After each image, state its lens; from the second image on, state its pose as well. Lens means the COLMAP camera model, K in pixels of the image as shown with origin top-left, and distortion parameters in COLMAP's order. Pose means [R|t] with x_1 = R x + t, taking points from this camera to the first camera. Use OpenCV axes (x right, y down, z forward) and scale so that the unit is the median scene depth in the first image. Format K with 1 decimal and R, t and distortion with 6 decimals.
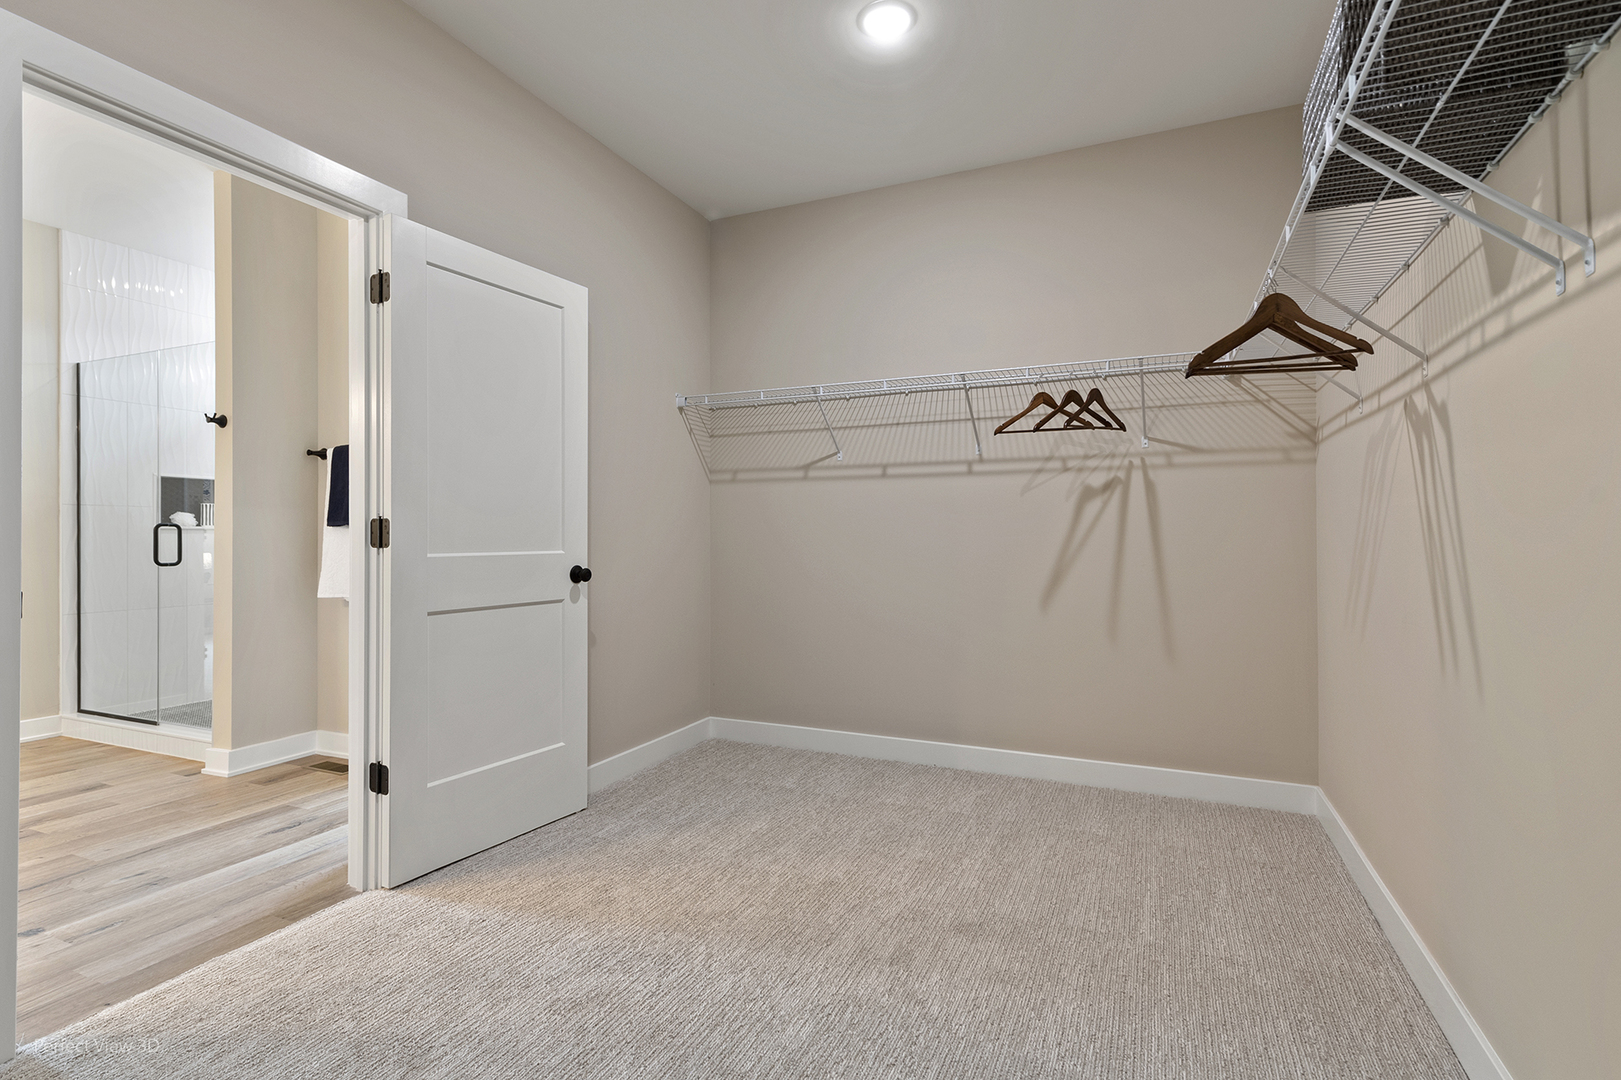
lens RADIAL K [[778.3, 0, 765.0], [0, 778.3, 538.1], [0, 0, 1]] dist [0.015926, 0.000210]
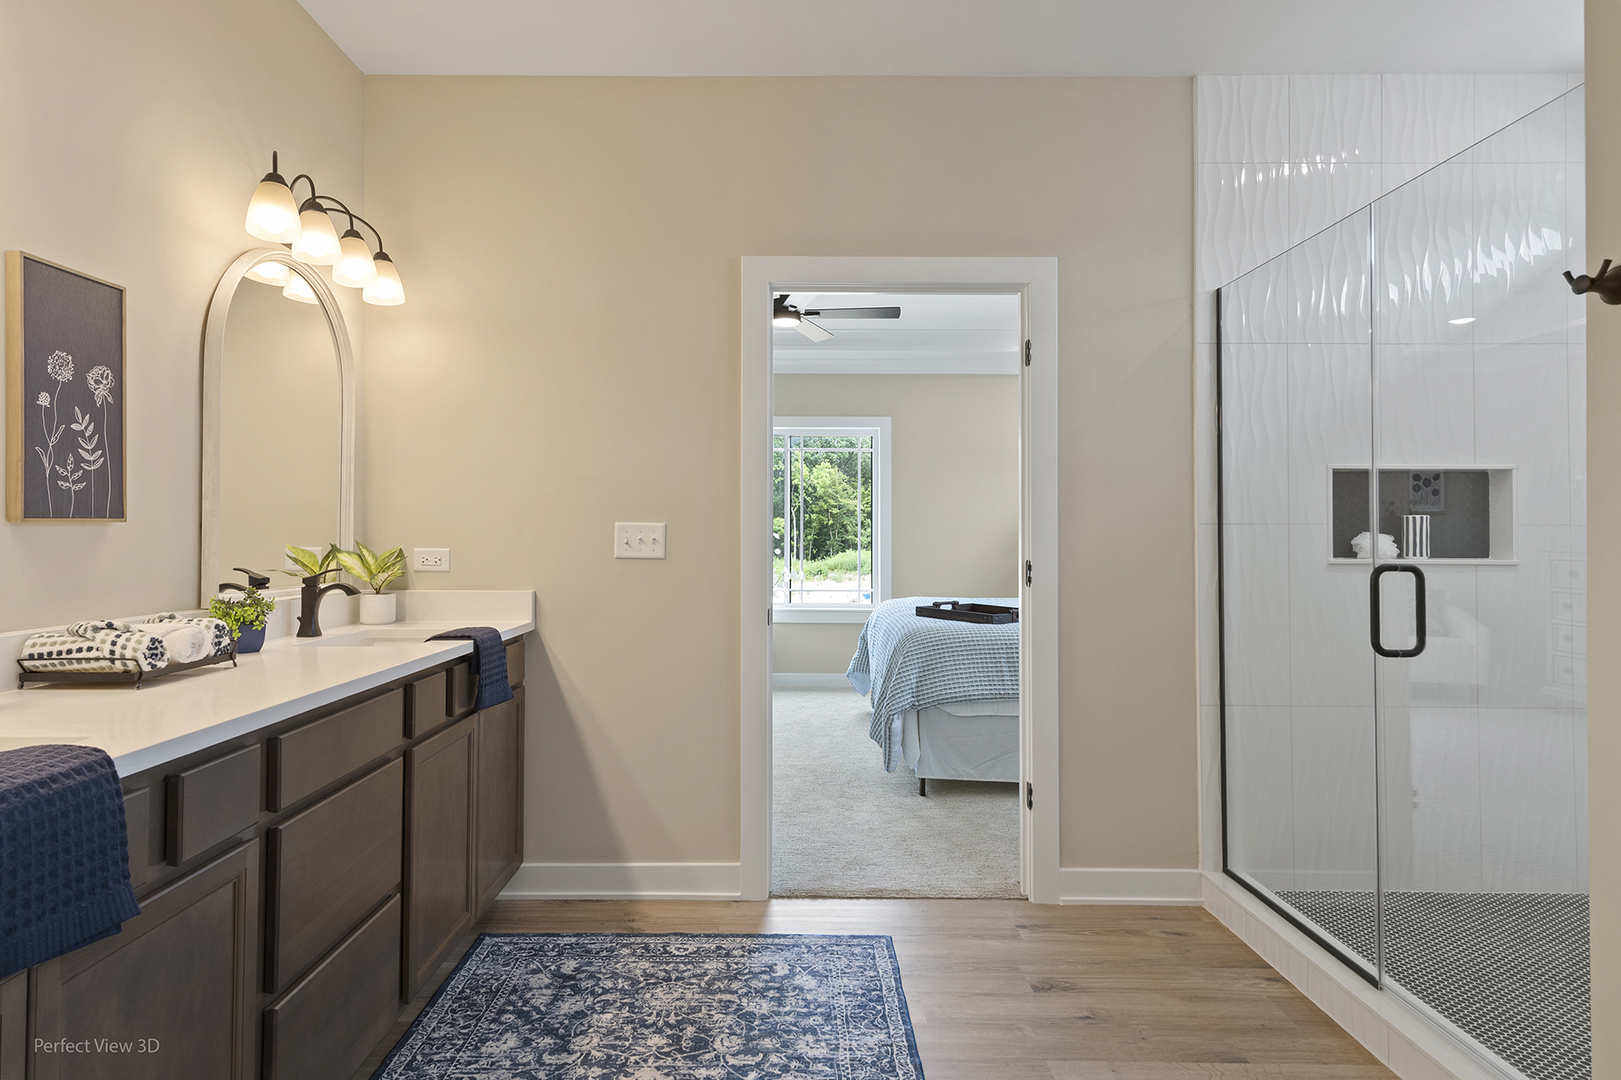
lens RADIAL K [[863.2, 0, 810.5], [0, 863.2, 540.0], [0, 0, 1]] dist [-0.000020, -0.000242]
pose [[0.460998, -0.002940, -0.887396, -0.437730], [0.008153, 0.999966, 0.000923, -0.034946], [0.887364, -0.007661, 0.461006, 0.425883]]
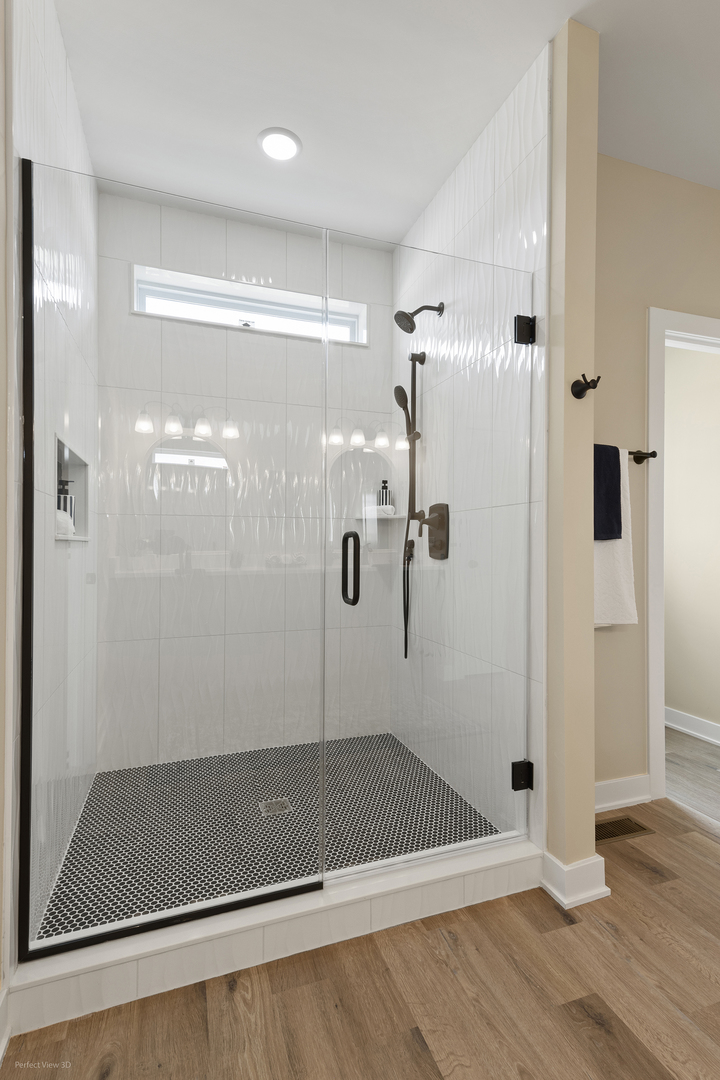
lens RADIAL K [[518.5, 0, 360.0], [0, 518.5, 540.0], [0, 0, 1]] dist [0.015926, 0.000210]
pose [[0.688221, 0.005637, 0.725480, -0.967890], [-0.011140, 0.999934, 0.002799, -0.017754], [-0.725416, -0.010008, 0.688238, 0.672676]]
